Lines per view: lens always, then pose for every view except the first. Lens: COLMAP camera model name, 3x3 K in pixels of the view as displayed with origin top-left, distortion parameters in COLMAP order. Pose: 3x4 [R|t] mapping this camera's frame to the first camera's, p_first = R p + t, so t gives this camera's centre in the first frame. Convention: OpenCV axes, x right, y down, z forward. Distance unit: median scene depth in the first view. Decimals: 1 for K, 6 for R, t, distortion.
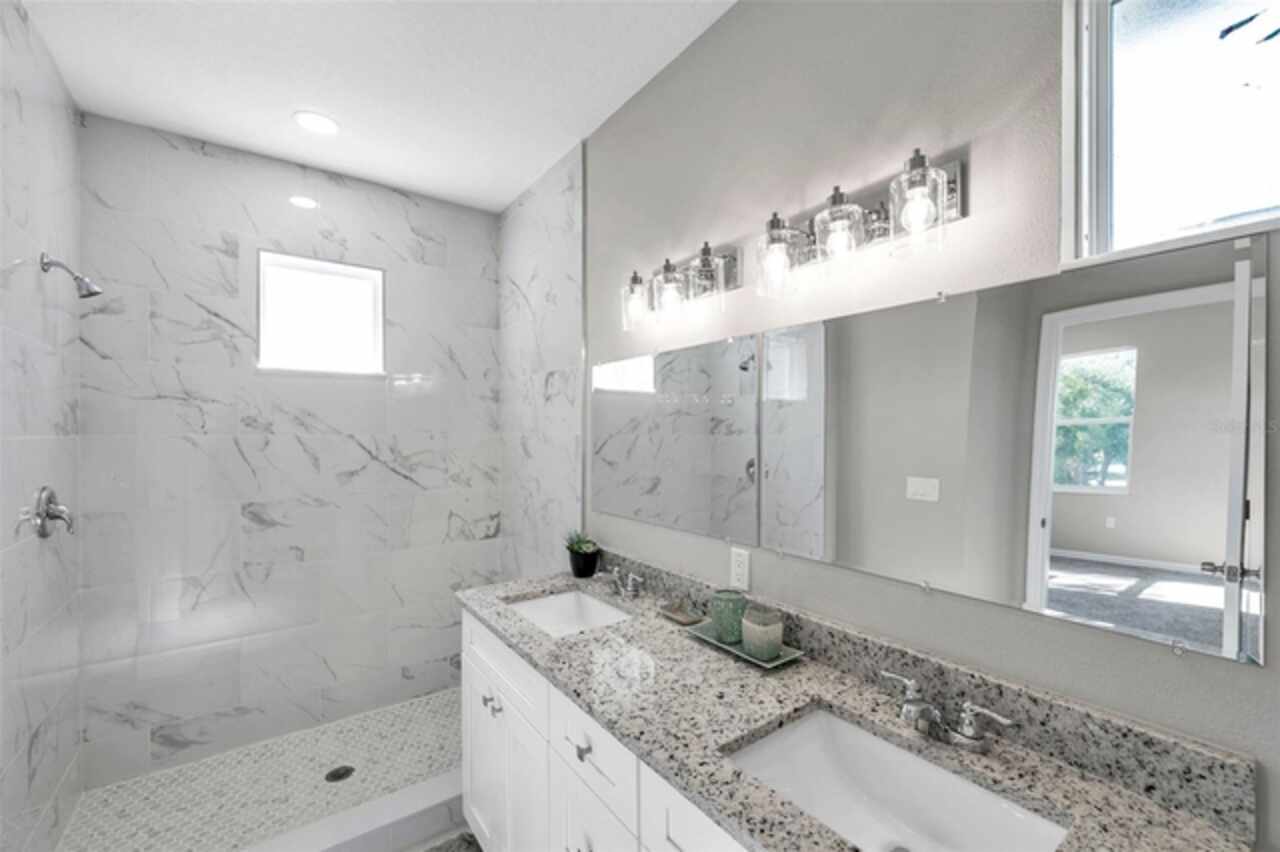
lens RADIAL K [[509.3, 0, 637.2], [0, 509.3, 432.8], [0, 0, 1]] dist [0.001924, -0.000067]
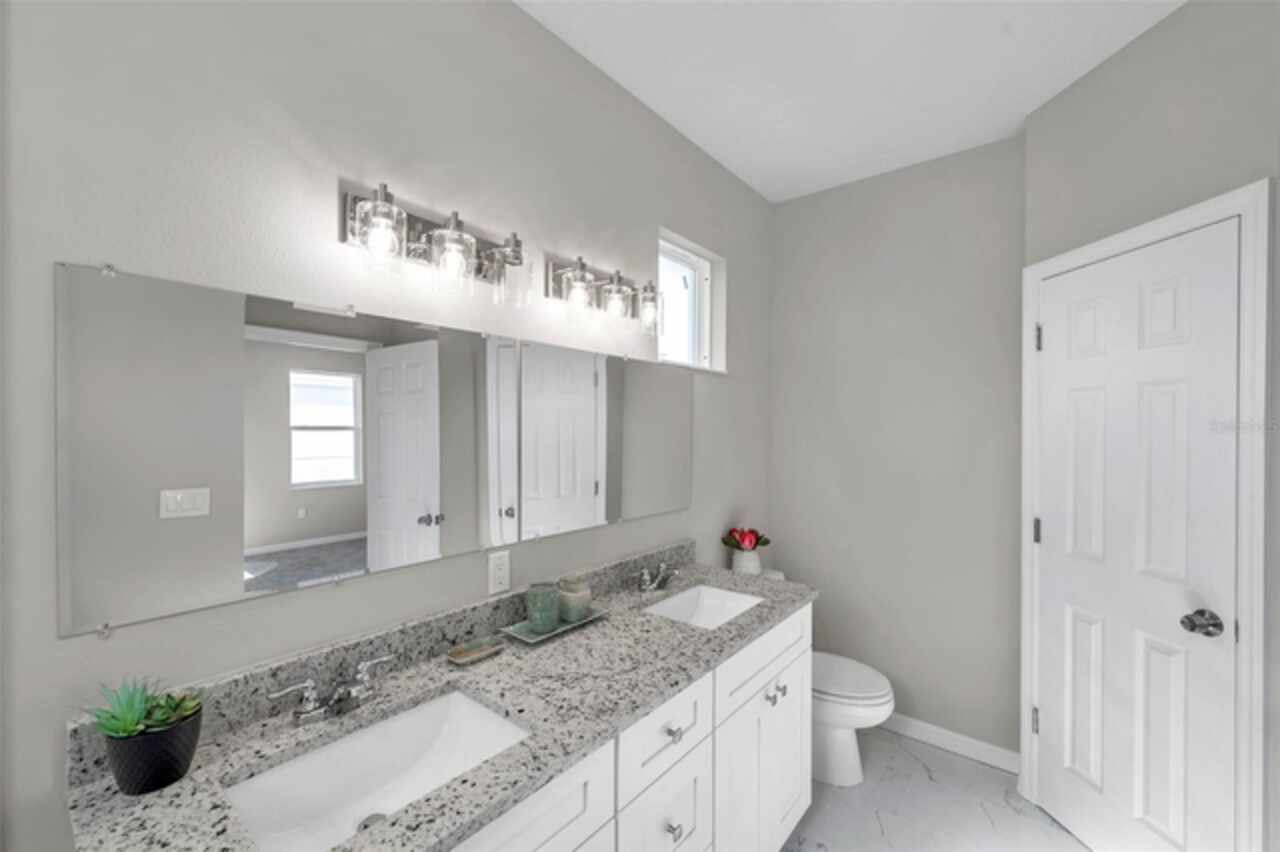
lens RADIAL K [[531.5, 0, 614.2], [0, 531.5, 430.5], [0, 0, 1]] dist [0.001182, 0.000103]
pose [[-0.221795, -0.001709, 0.975092, -0.531465], [0.002740, 0.999993, 0.002376, -0.007859], [-0.975089, 0.003199, -0.221789, 0.623984]]
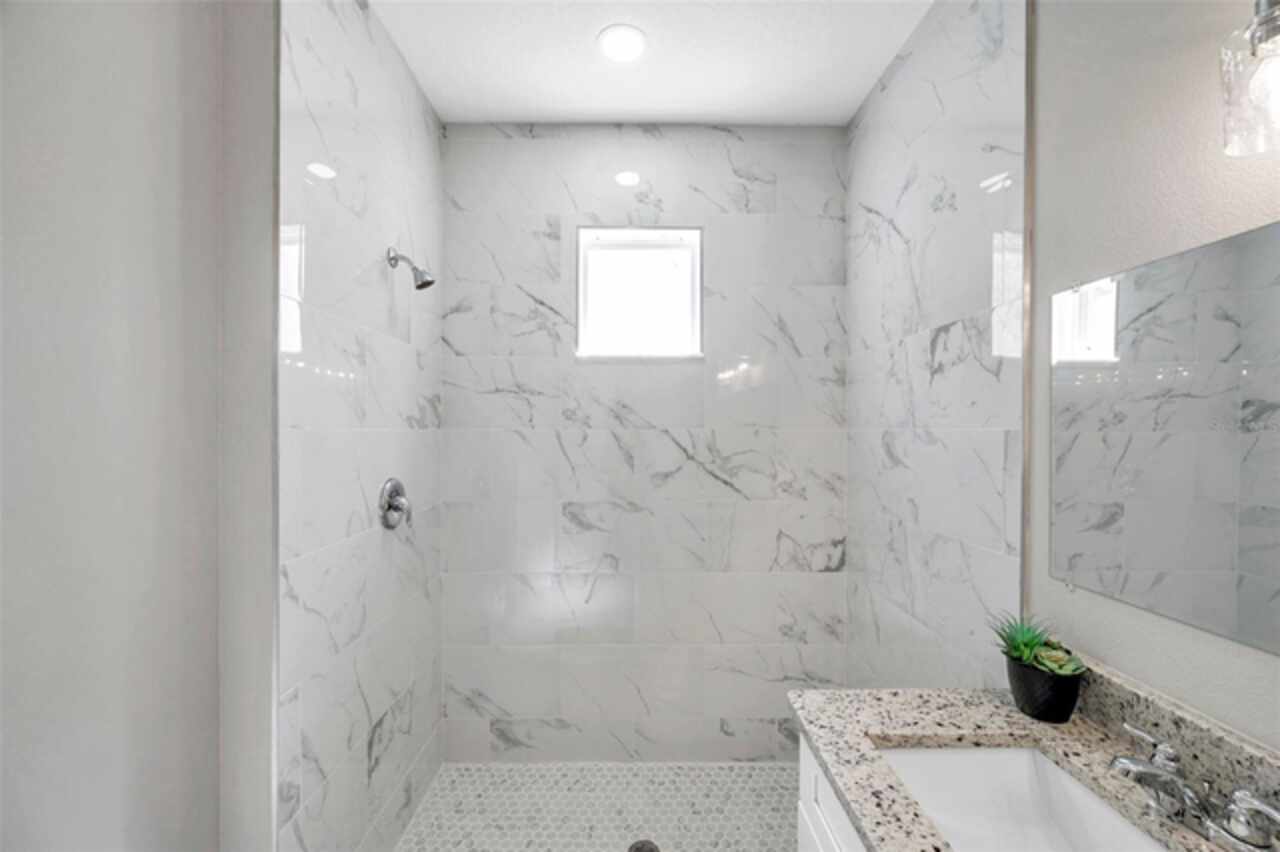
lens RADIAL K [[509.3, 0, 637.2], [0, 509.3, 432.8], [0, 0, 1]] dist [0.001924, -0.000067]
pose [[0.811701, 0.005668, -0.584046, -0.117552], [-0.003474, 0.999982, 0.004875, 0.005974], [0.584063, -0.001928, 0.811706, 0.317483]]
